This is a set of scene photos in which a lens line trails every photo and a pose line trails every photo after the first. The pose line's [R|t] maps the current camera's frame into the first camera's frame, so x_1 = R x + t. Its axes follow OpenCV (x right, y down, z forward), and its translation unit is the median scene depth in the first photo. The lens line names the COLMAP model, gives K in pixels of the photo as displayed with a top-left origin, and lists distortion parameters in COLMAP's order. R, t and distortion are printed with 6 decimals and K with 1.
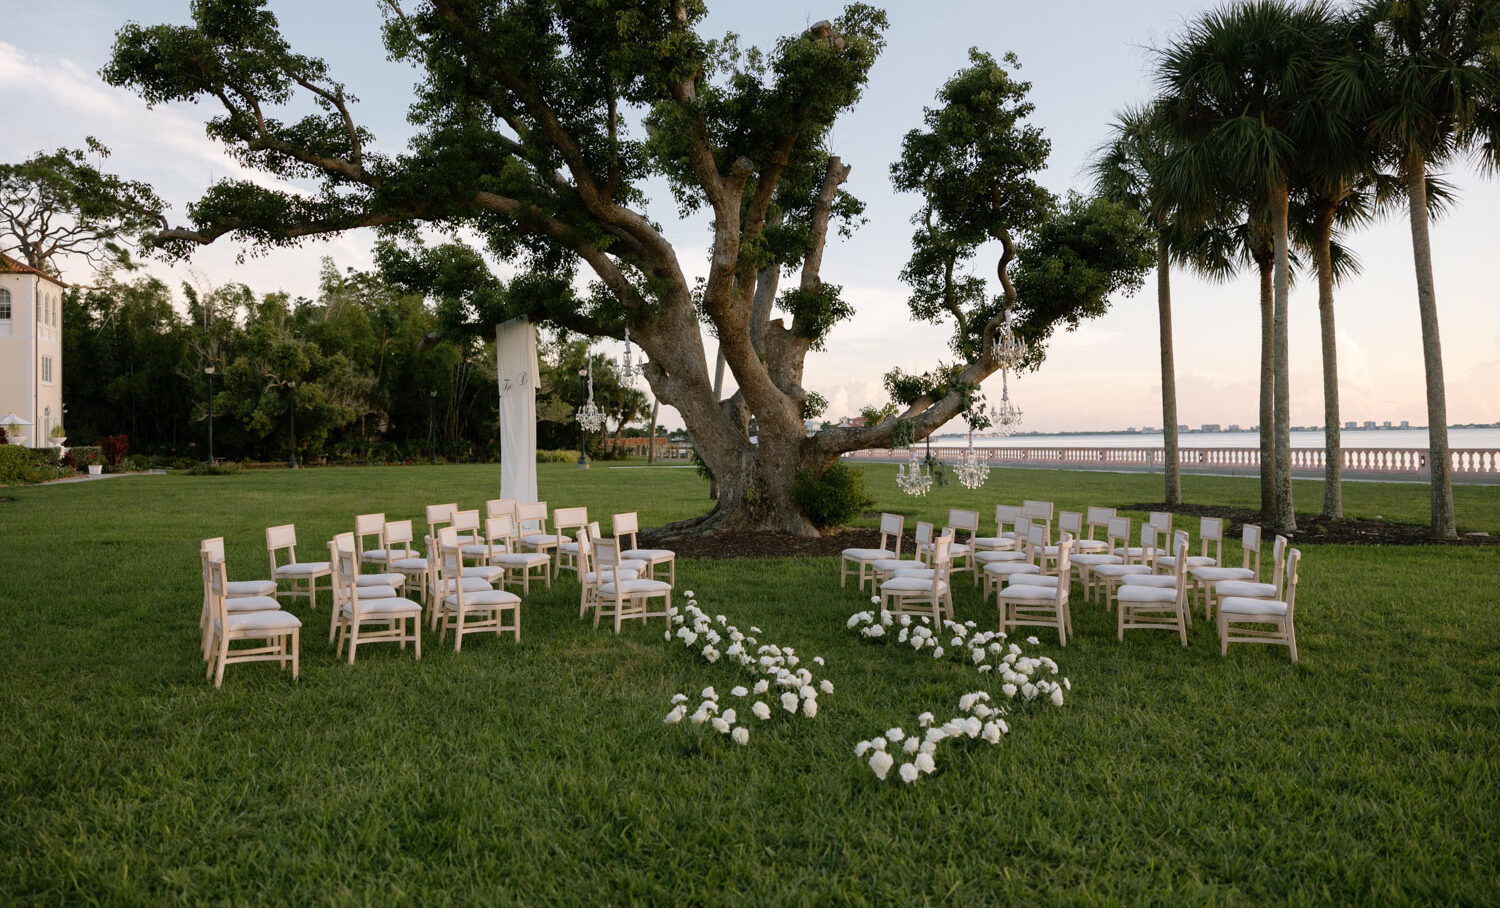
lens RADIAL K [[1184.2, 0, 750.0], [0, 1184.2, 454.0], [0, 0, 1]] dist [0.009314, 0.004933]
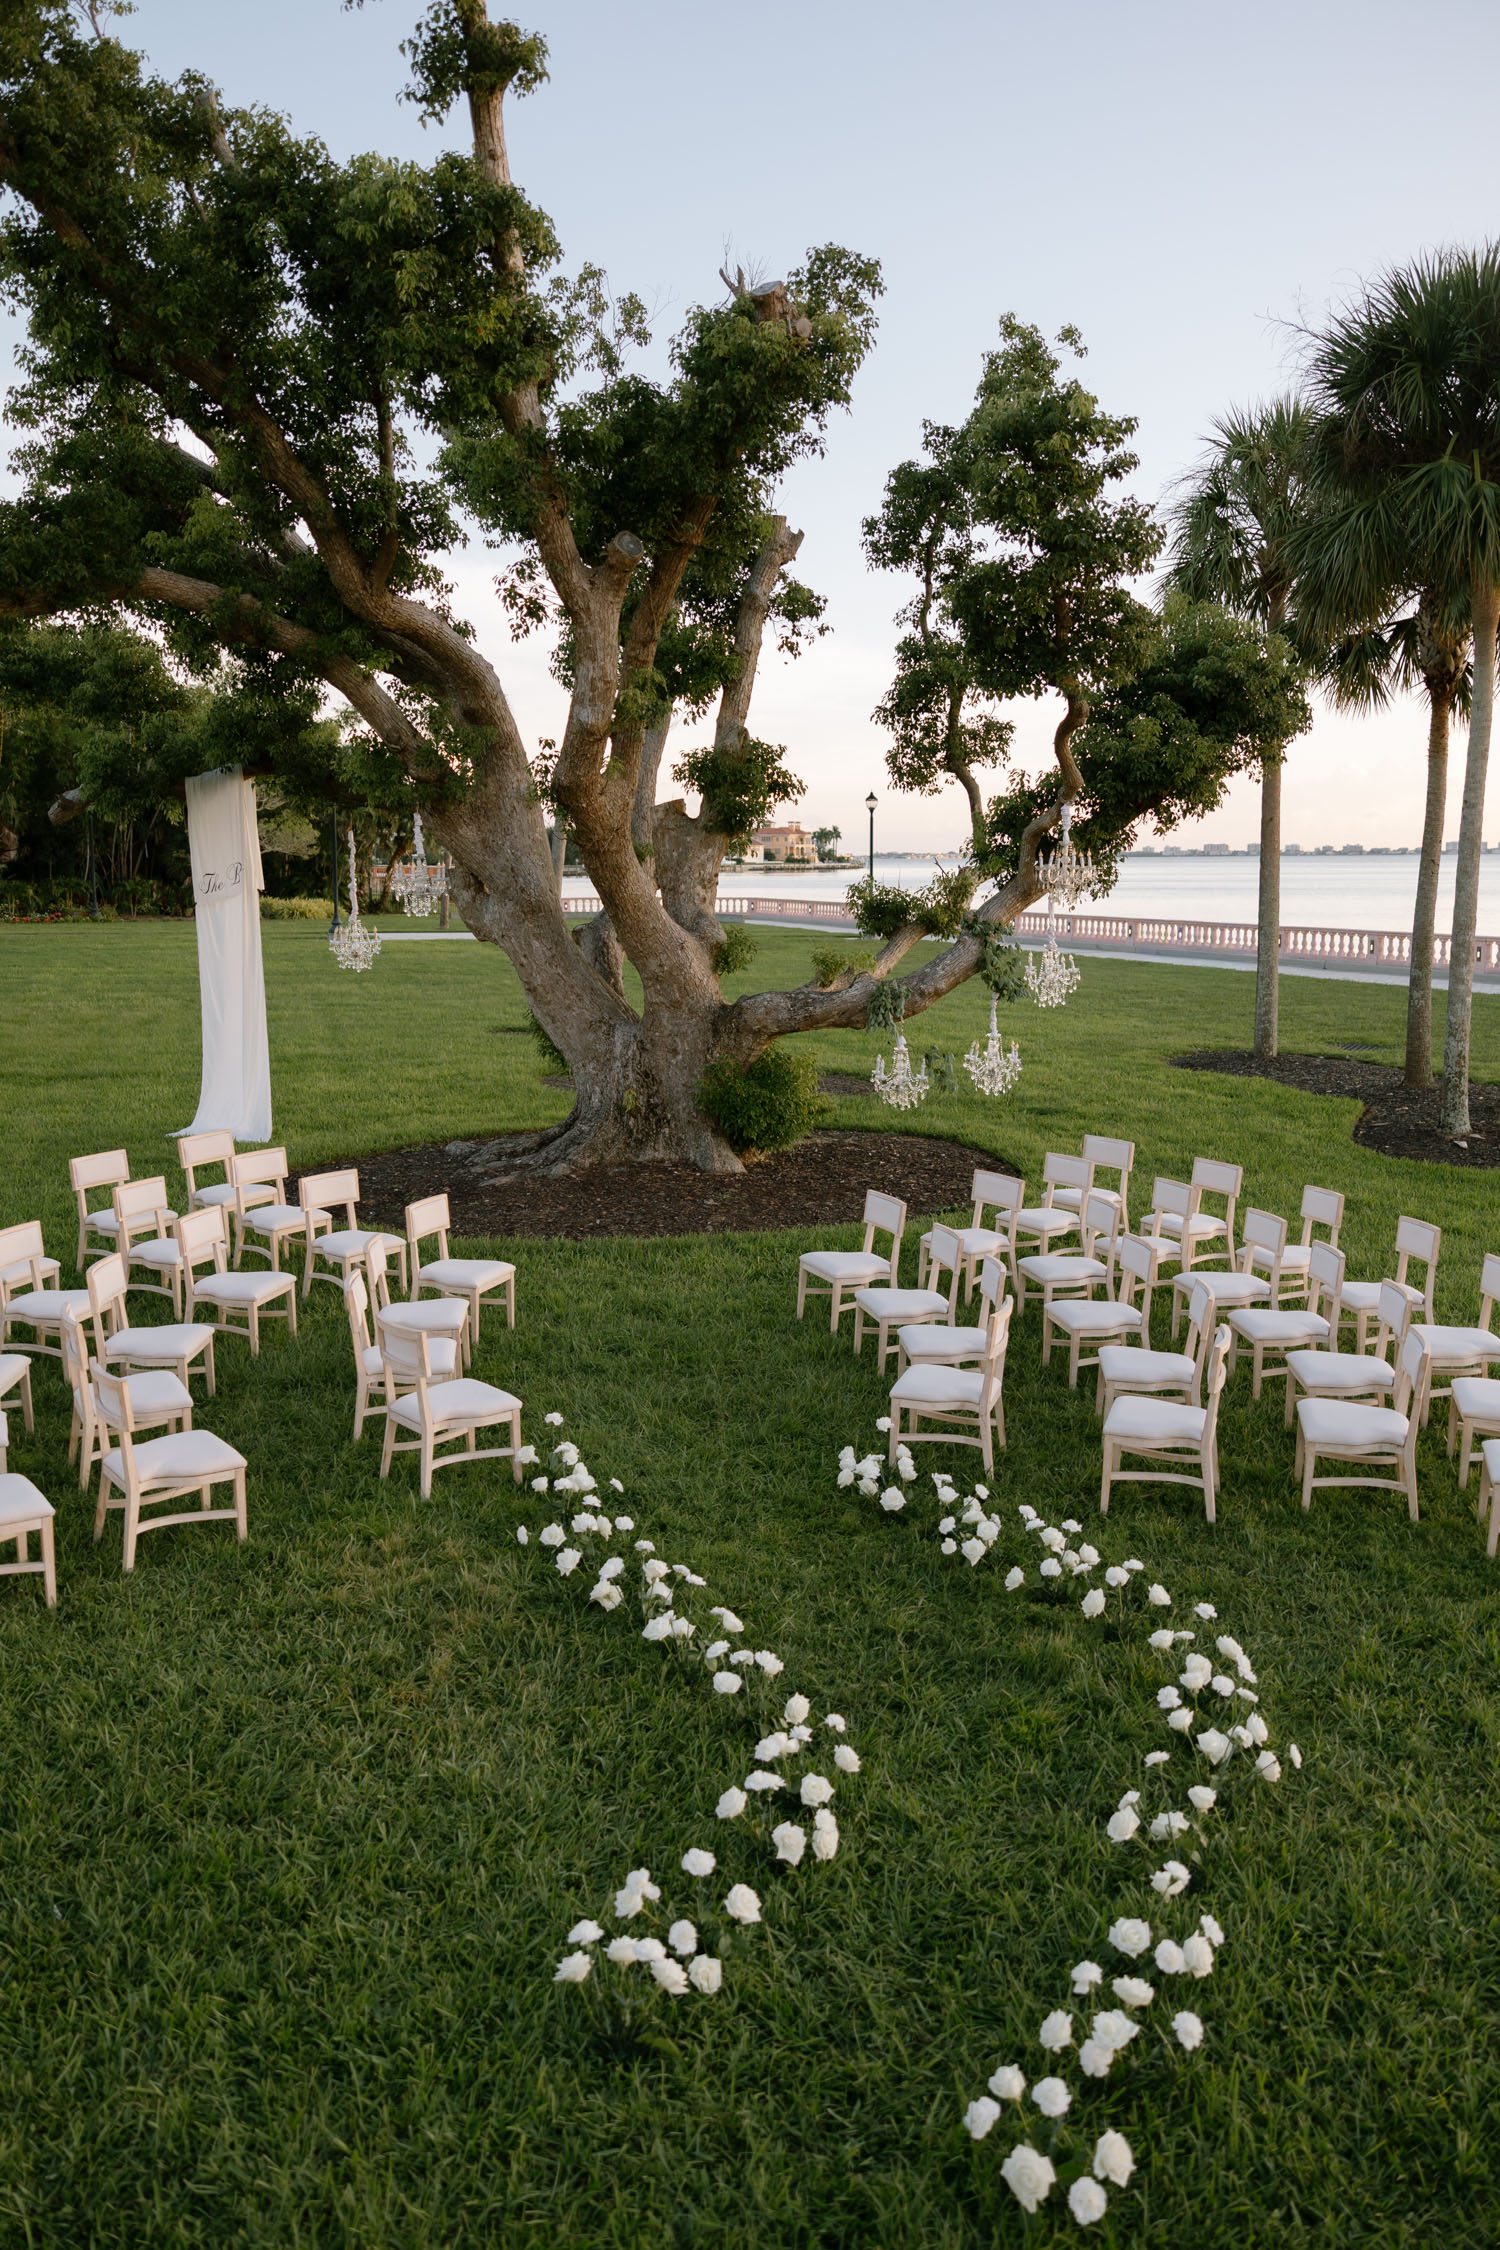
lens RADIAL K [[1712.6, 0, 750.0], [0, 1712.6, 1125.0], [0, 0, 1]] dist [0.014058, -0.001616]
pose [[0.995214, 0.000040, 0.097718, -0.023696], [-0.015505, 0.987396, 0.157507, -0.090962], [-0.096481, -0.158268, 0.982671, 0.134601]]
